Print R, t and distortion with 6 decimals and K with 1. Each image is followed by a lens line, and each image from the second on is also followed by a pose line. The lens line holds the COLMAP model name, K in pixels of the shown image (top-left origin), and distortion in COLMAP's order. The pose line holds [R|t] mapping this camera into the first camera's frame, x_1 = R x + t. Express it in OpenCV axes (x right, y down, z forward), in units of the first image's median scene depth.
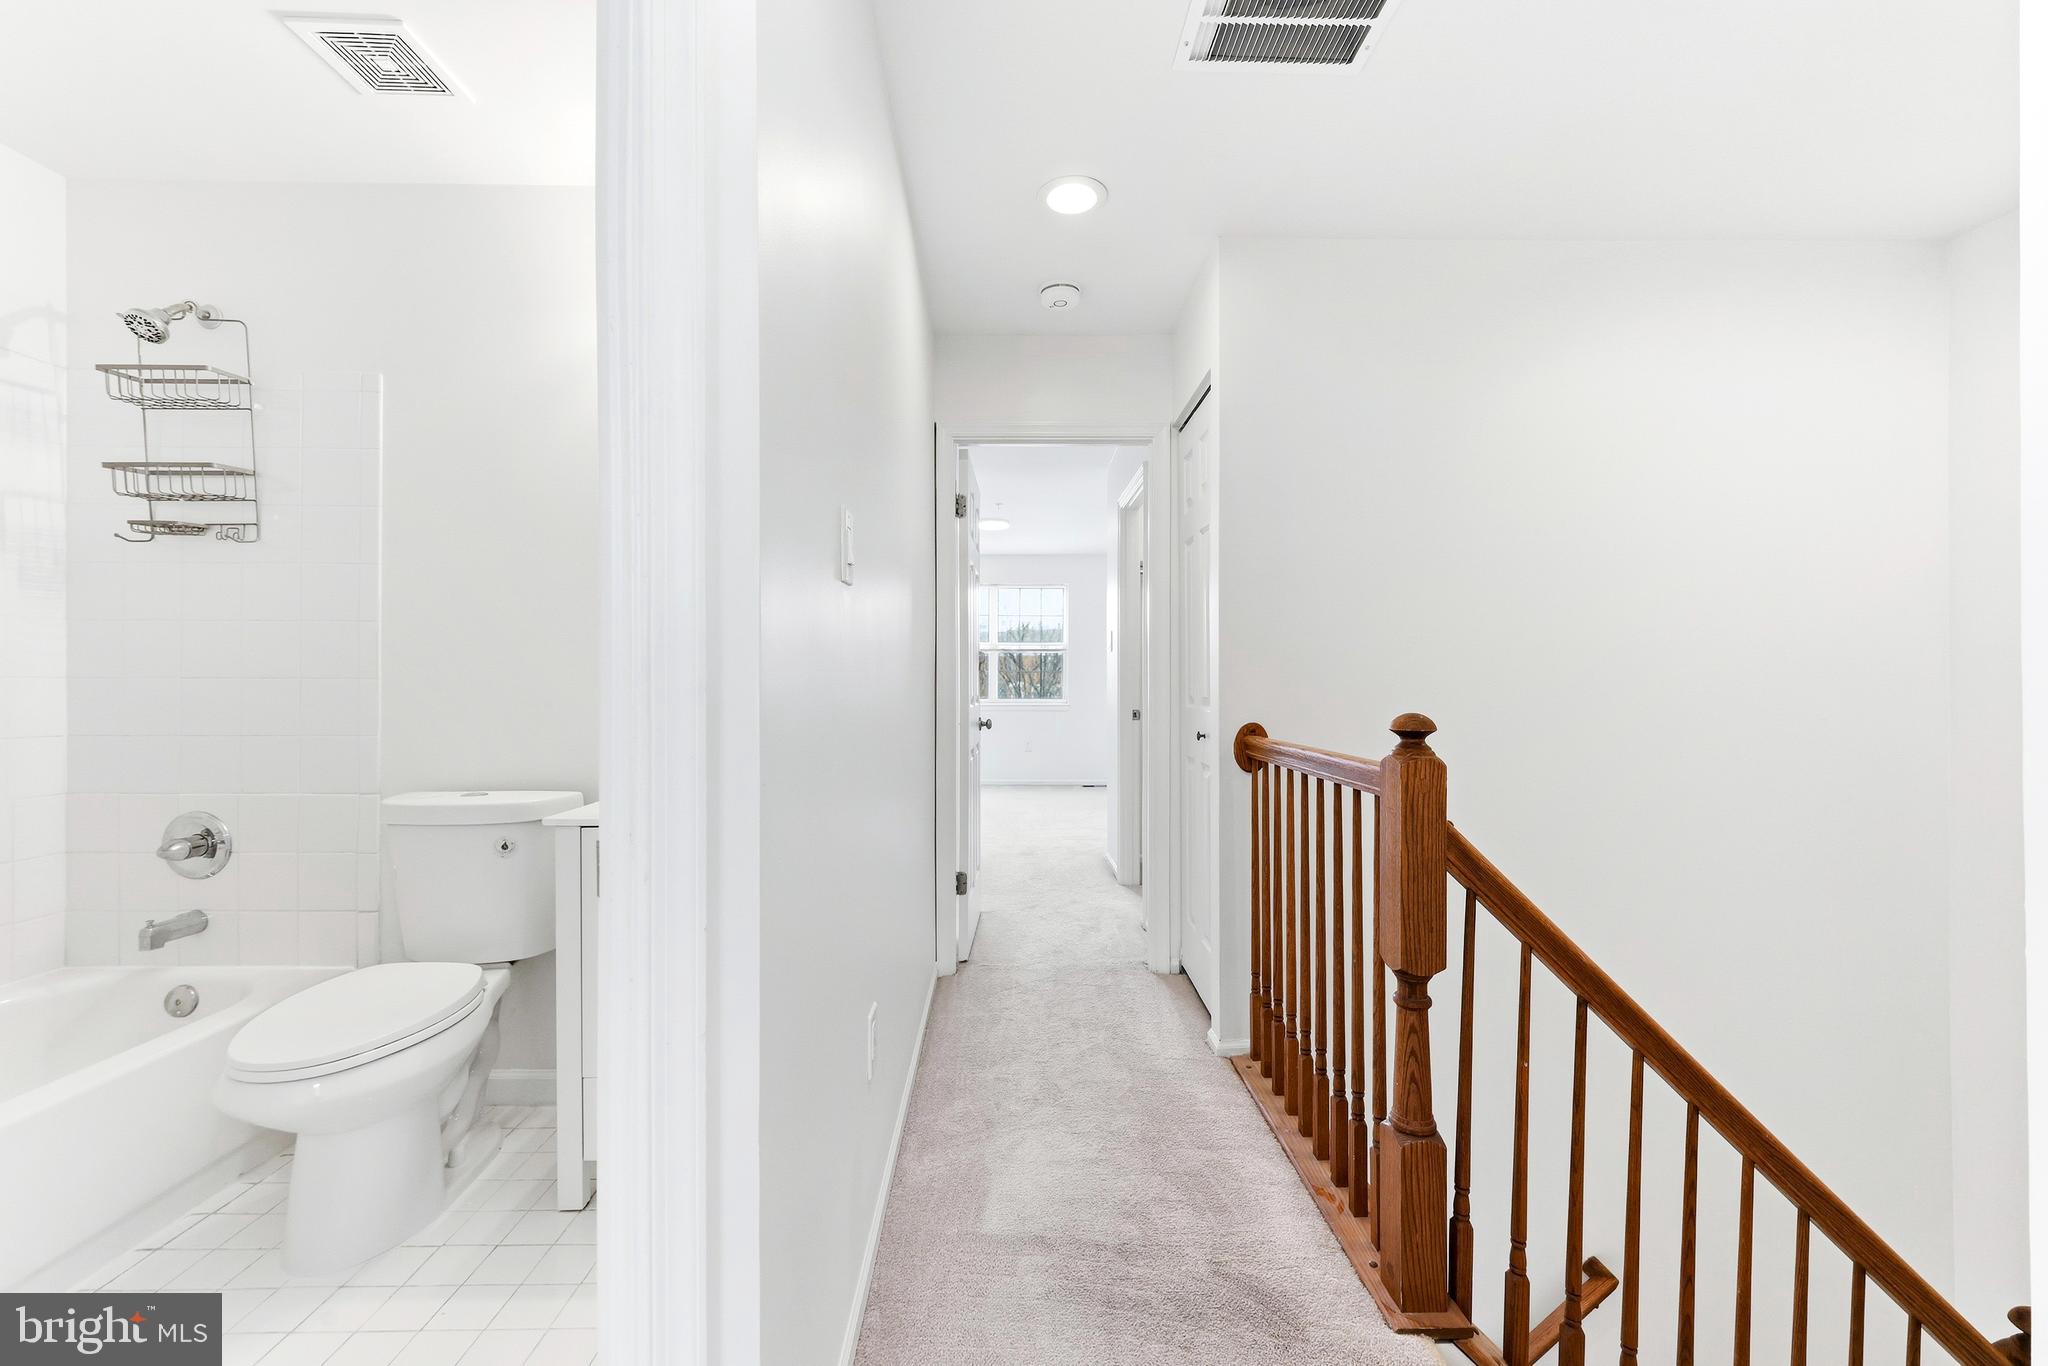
lens RADIAL K [[828.5, 0, 1024.0], [0, 828.5, 683.0], [0, 0, 1]] dist [-0.000247, -0.000192]
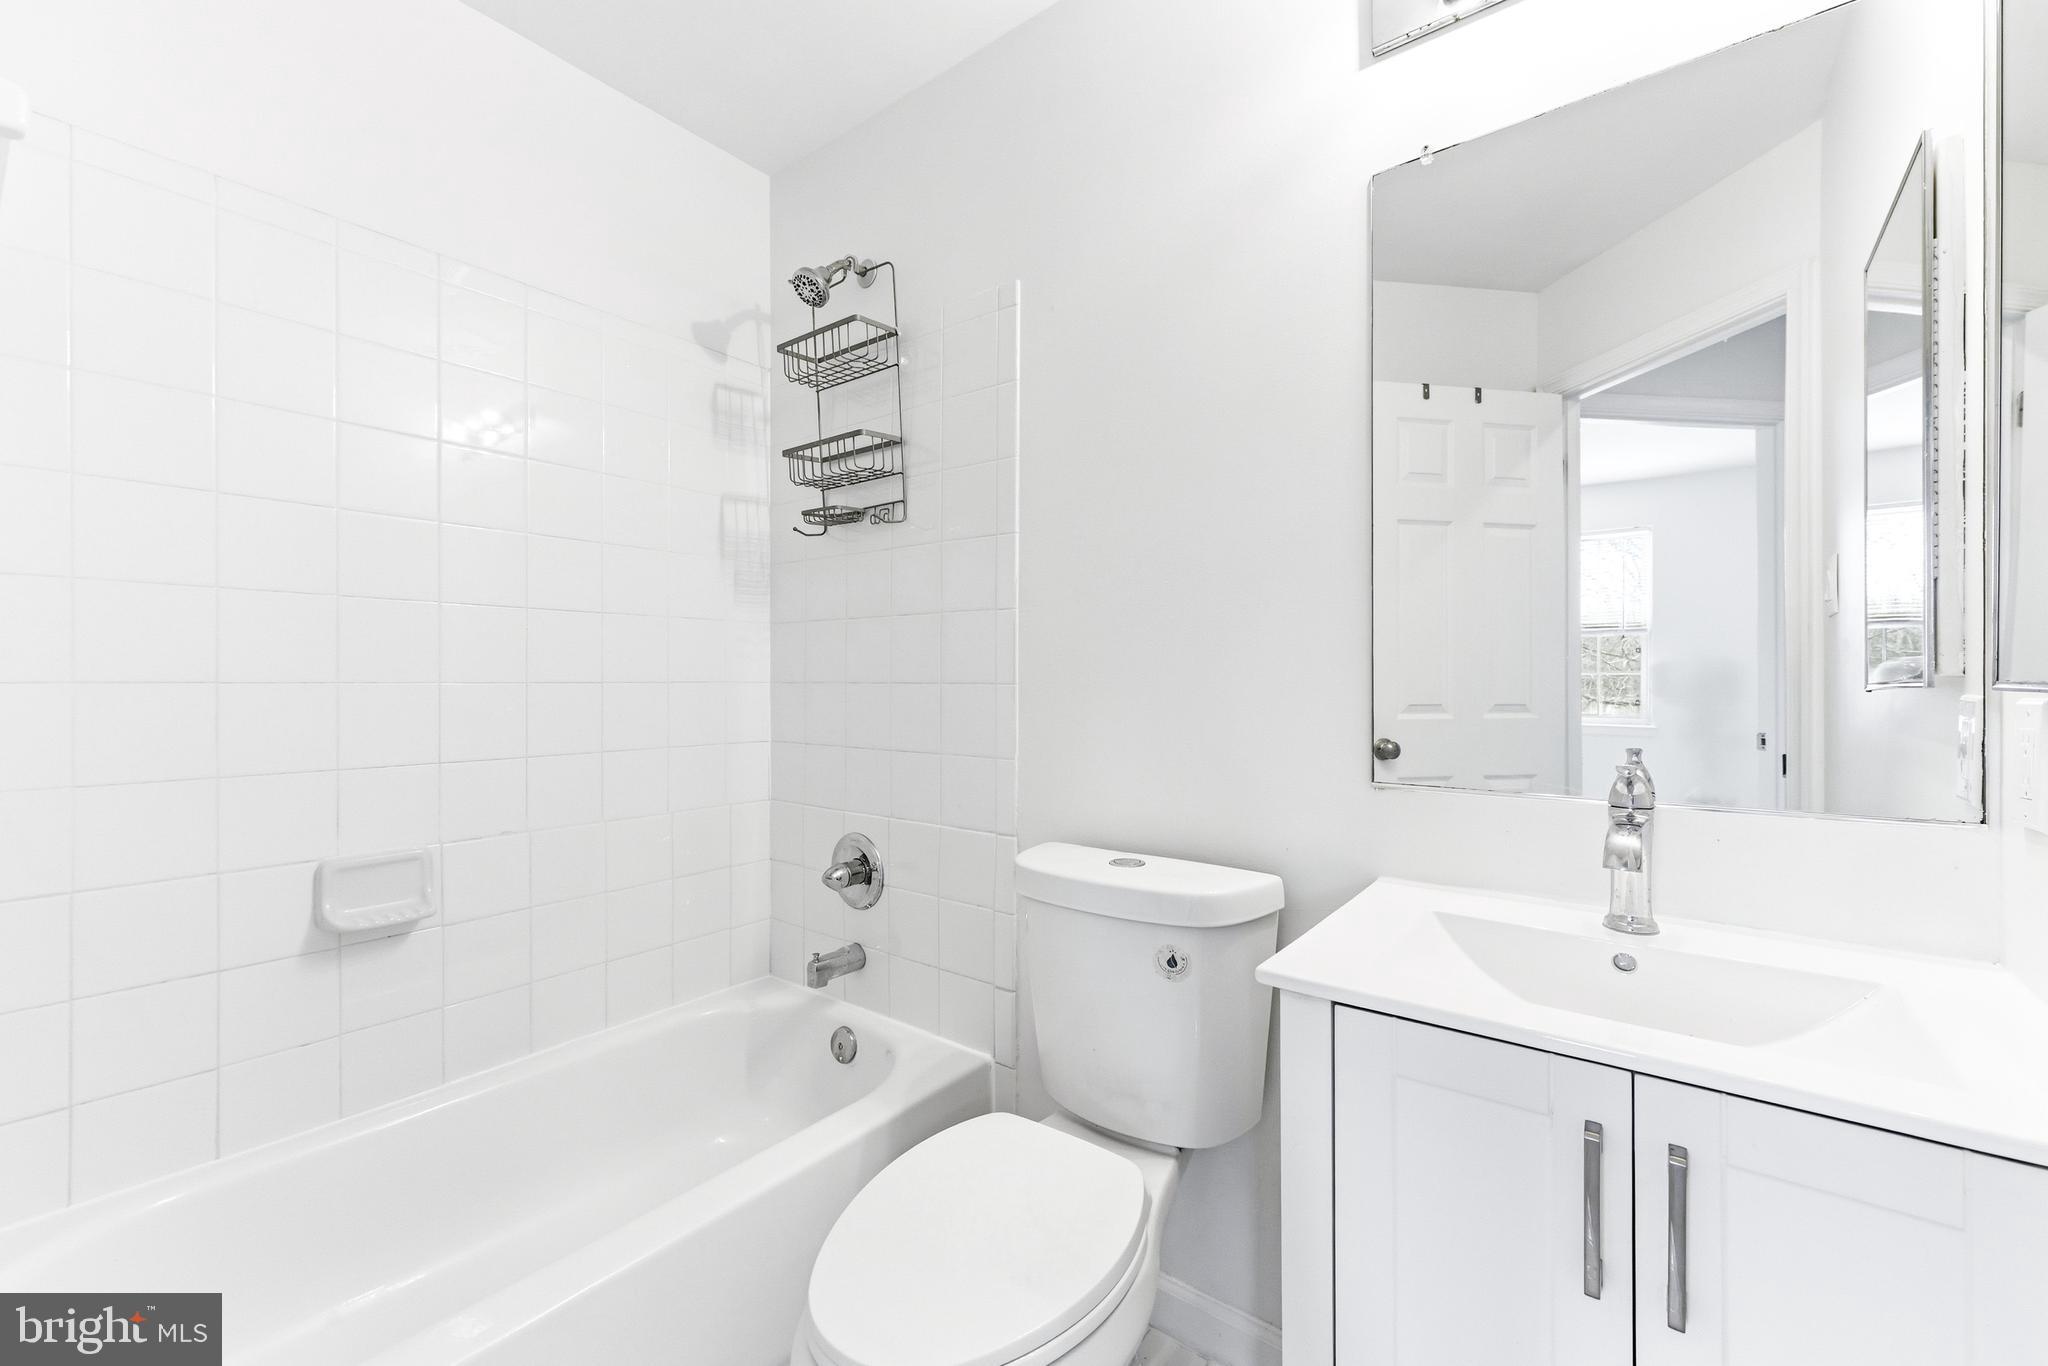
lens RADIAL K [[828.5, 0, 1024.0], [0, 828.5, 683.0], [0, 0, 1]] dist [-0.000247, -0.000192]
pose [[0.779314, -0.001023, -0.626633, -0.306482], [-0.000428, 0.999998, -0.002164, -0.003971], [0.626633, 0.001954, 0.779312, 0.425862]]
